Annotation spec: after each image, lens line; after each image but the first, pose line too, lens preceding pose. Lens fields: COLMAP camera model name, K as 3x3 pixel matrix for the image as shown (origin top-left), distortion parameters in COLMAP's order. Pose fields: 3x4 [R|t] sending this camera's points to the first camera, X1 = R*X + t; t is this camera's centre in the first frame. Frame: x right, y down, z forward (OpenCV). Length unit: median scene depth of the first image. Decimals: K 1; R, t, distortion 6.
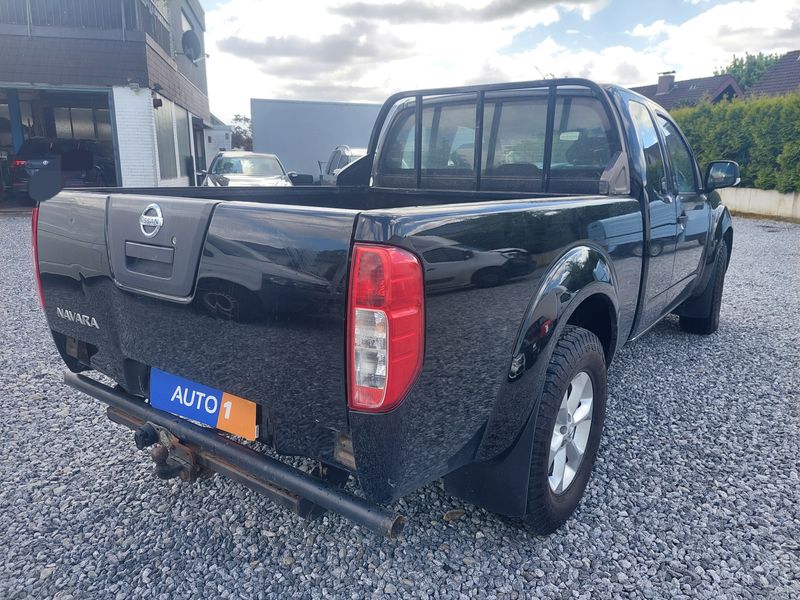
lens RADIAL K [[576.7, 0, 403.8], [0, 576.7, 301.2], [0, 0, 1]] dist [0.001631, -0.004241]
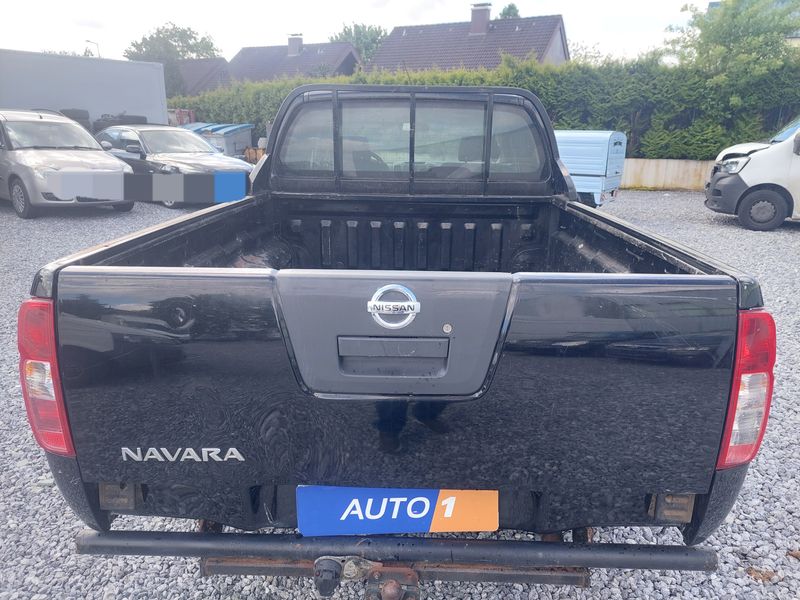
lens RADIAL K [[576.7, 0, 403.8], [0, 576.7, 301.2], [0, 0, 1]] dist [0.001631, -0.004241]
pose [[0.816385, -0.159715, 0.554983, -0.748363], [0.119090, 0.986901, 0.108831, -0.201204], [-0.565095, -0.022755, 0.824712, 0.331451]]
